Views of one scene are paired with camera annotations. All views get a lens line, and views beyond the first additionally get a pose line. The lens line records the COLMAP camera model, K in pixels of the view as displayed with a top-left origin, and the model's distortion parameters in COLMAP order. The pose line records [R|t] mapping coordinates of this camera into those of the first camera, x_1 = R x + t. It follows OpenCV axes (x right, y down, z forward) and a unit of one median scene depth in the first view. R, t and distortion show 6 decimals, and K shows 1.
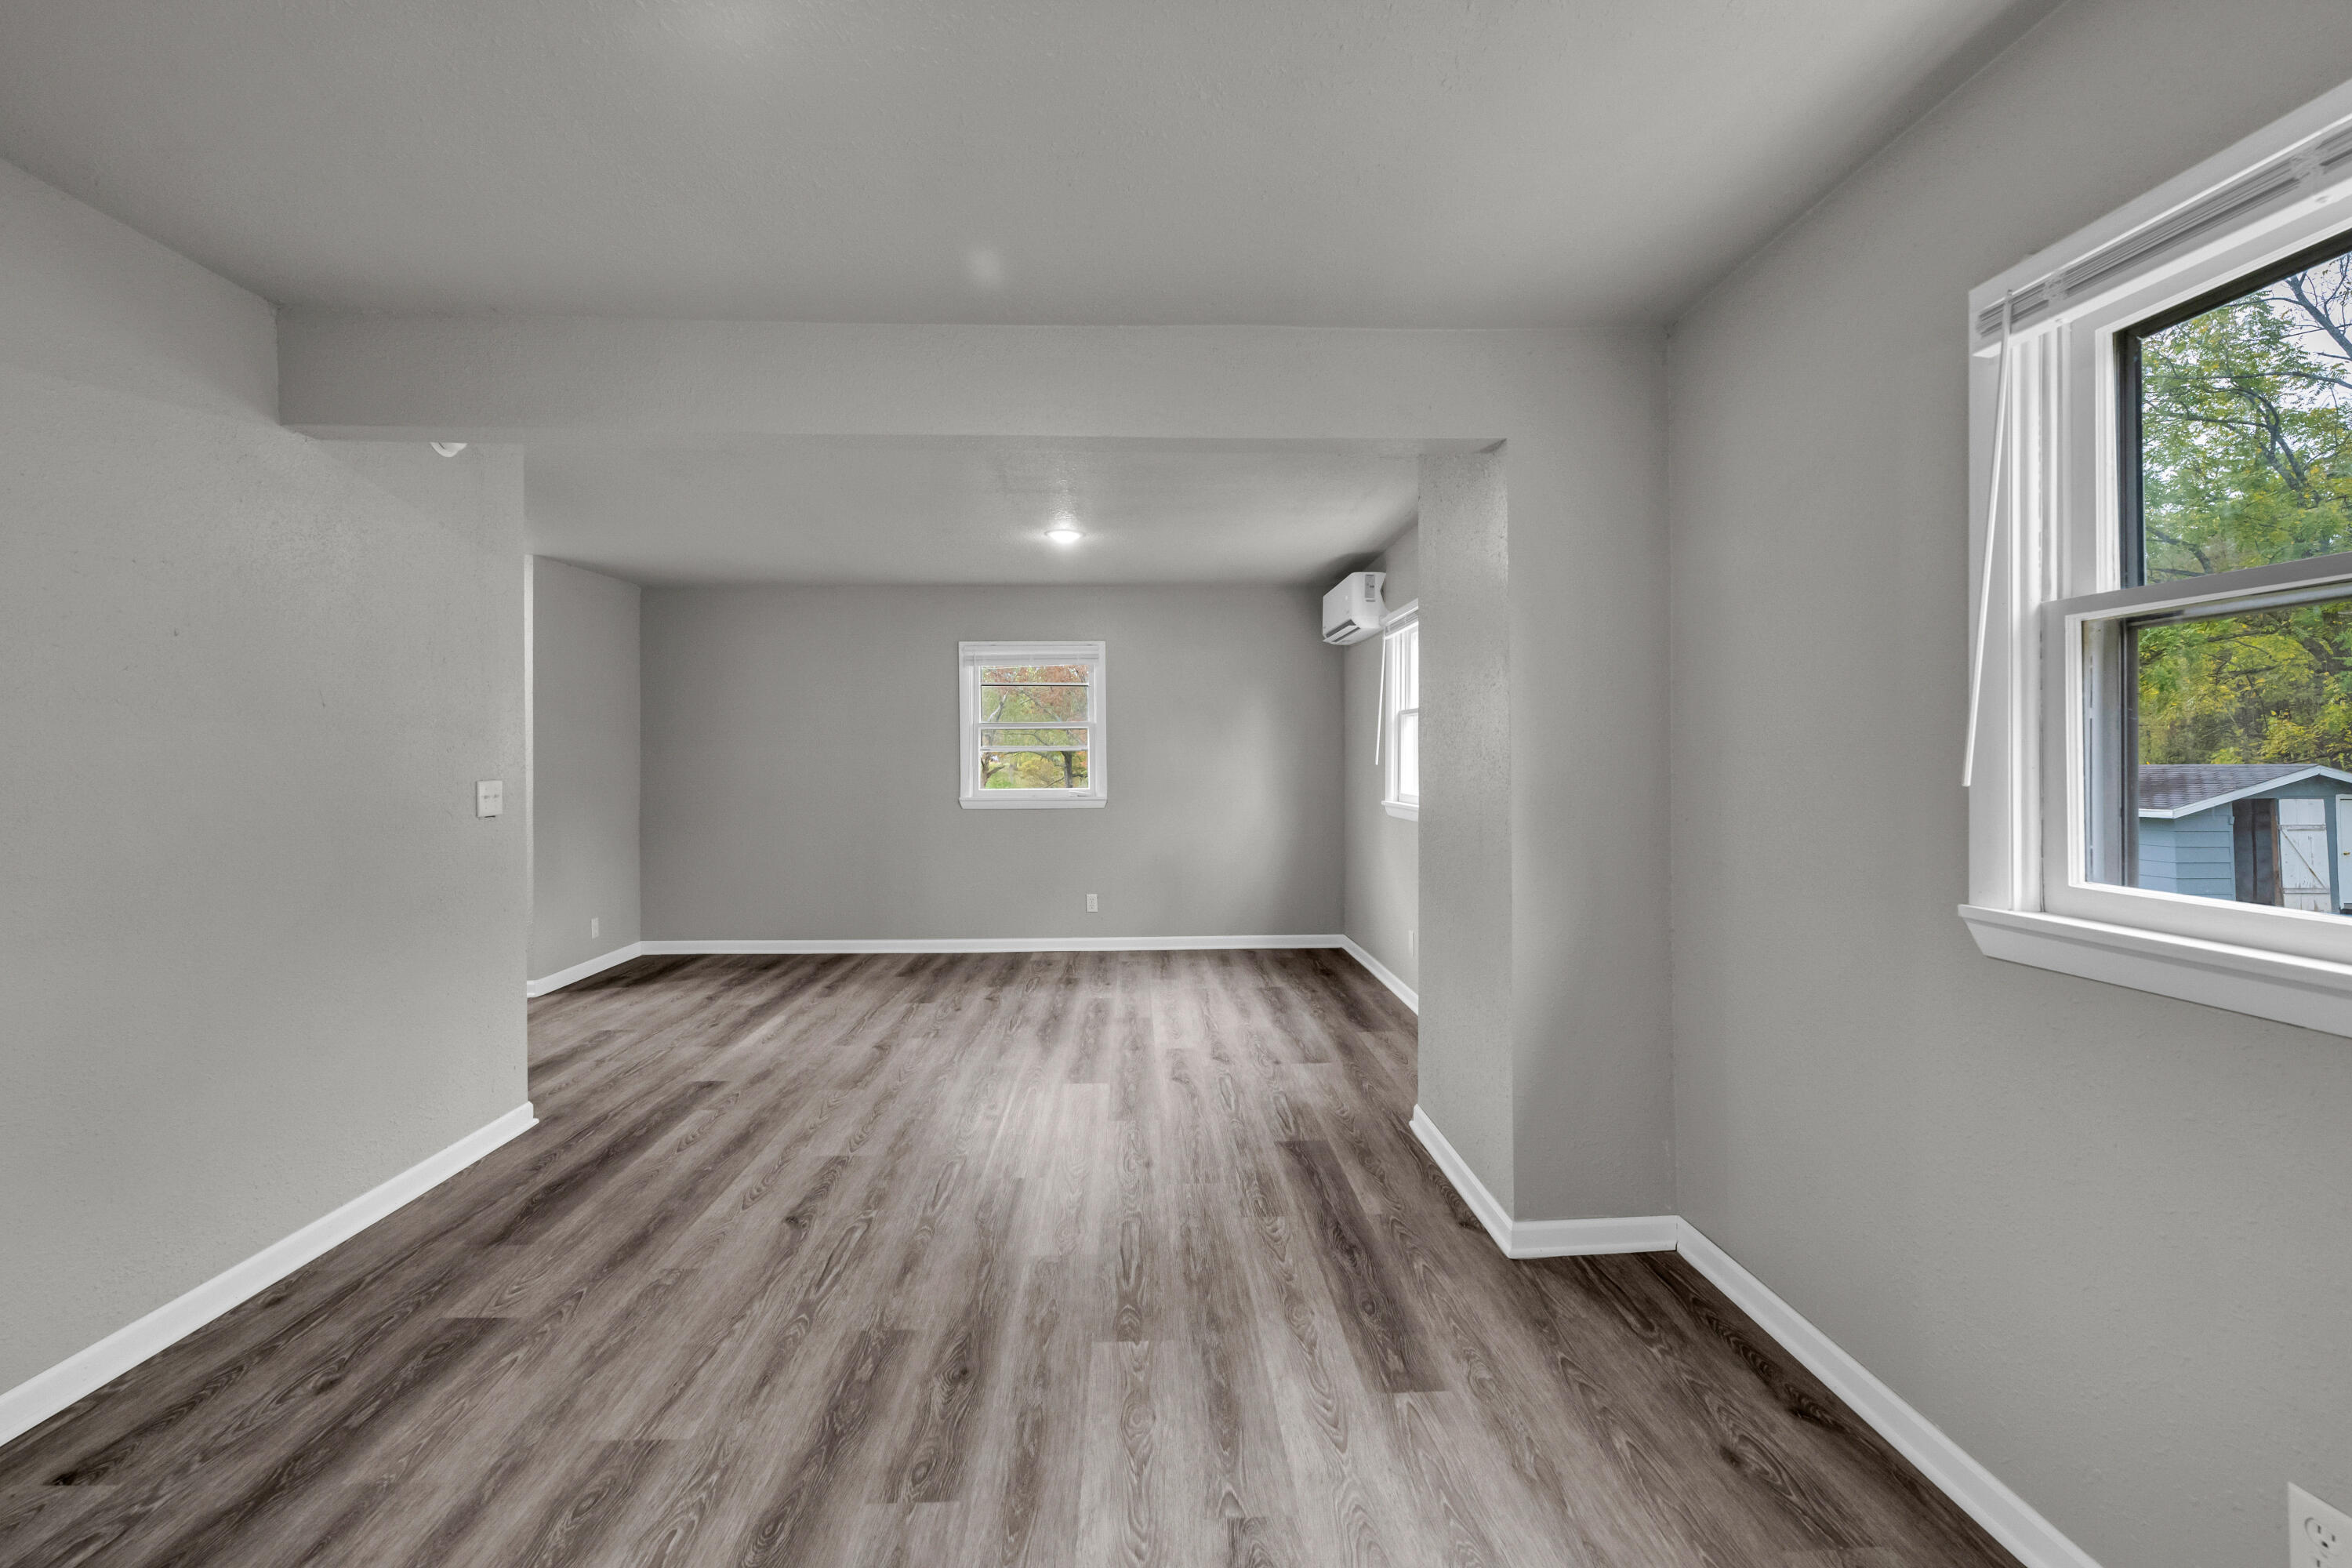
lens RADIAL K [[1039.0, 0, 1173.2], [0, 1039.0, 777.6], [0, 0, 1]] dist [0.000362, 0.000300]
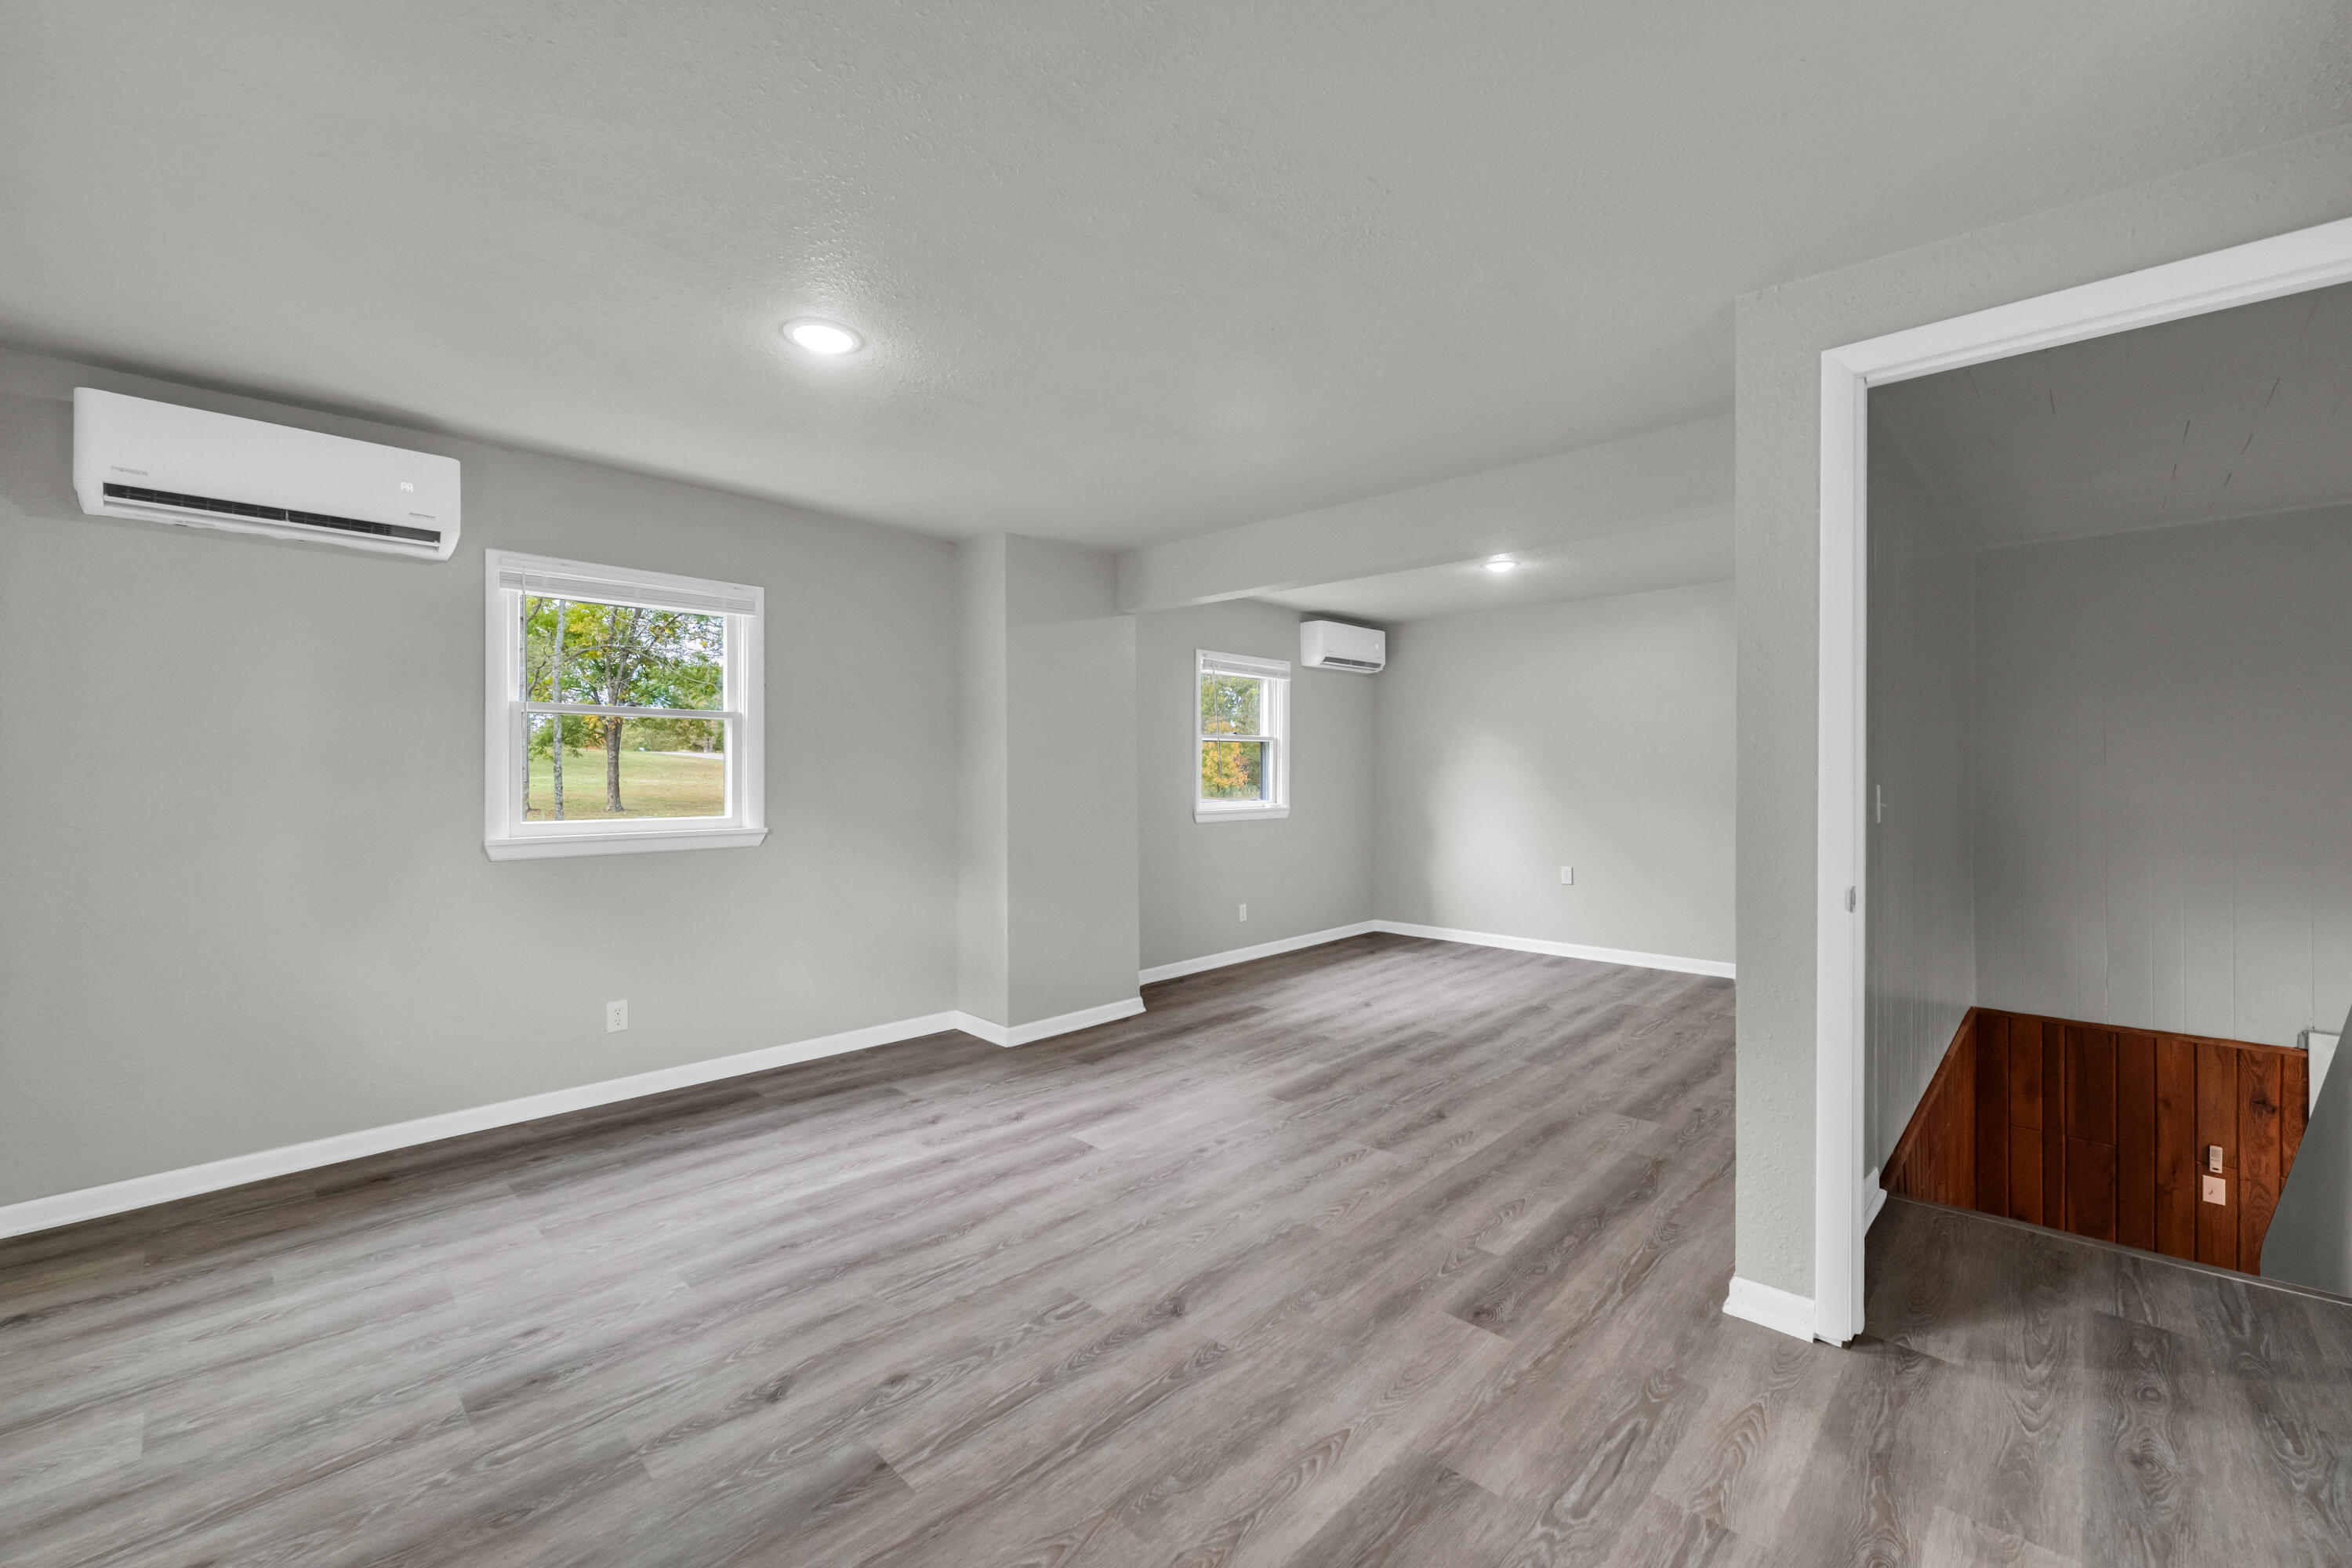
lens RADIAL K [[1039.0, 0, 1173.2], [0, 1039.0, 777.6], [0, 0, 1]] dist [0.000362, 0.000300]
pose [[-0.726865, -0.000459, 0.686781, -0.999773], [0.016109, 0.999713, 0.017717, -0.042937], [-0.686592, 0.023941, -0.726649, 2.121425]]
